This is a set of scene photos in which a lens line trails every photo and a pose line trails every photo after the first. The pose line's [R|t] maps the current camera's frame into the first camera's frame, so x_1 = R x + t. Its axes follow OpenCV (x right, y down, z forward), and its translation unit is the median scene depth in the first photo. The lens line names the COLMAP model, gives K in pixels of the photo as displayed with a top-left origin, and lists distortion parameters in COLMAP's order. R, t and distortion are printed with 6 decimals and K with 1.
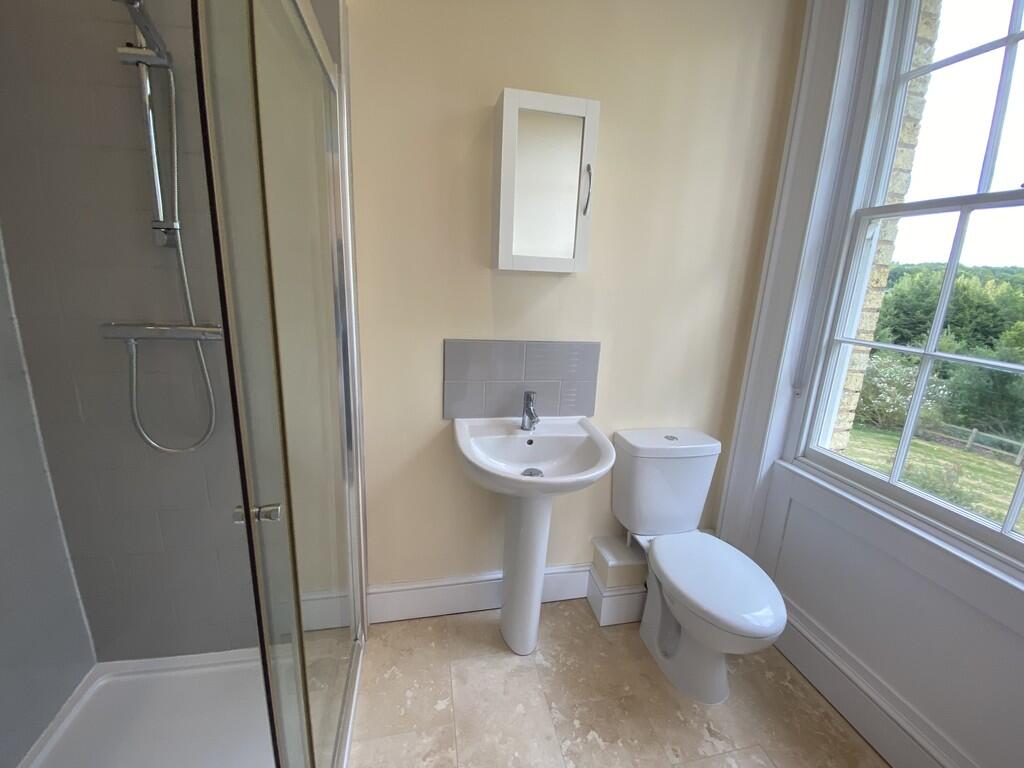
lens RADIAL K [[415.7, 0, 513.5], [0, 415.7, 387.4], [0, 0, 1]] dist [0.026723, -0.000162]
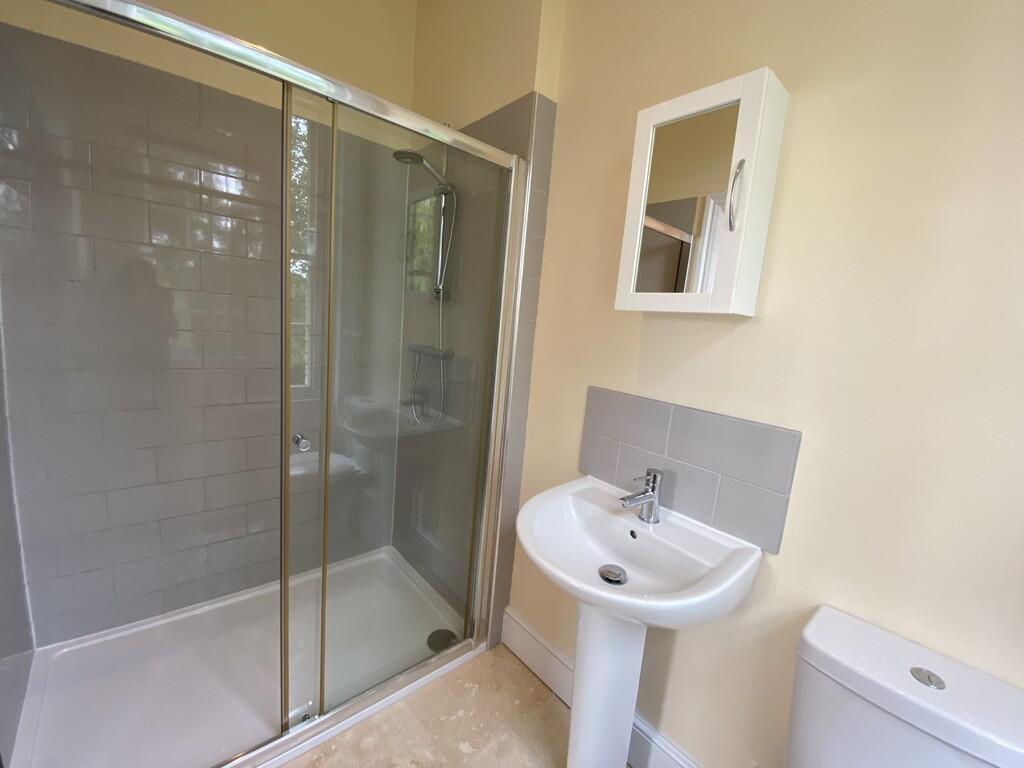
lens RADIAL K [[414.2, 0, 508.0], [0, 414.2, 382.8], [0, 0, 1]] dist [0.026418, -0.022865]
pose [[0.489302, 0.128575, -0.862584, 0.535581], [-0.265508, 0.964084, -0.006906, -0.066105], [0.830716, 0.232402, 0.505866, 0.365350]]
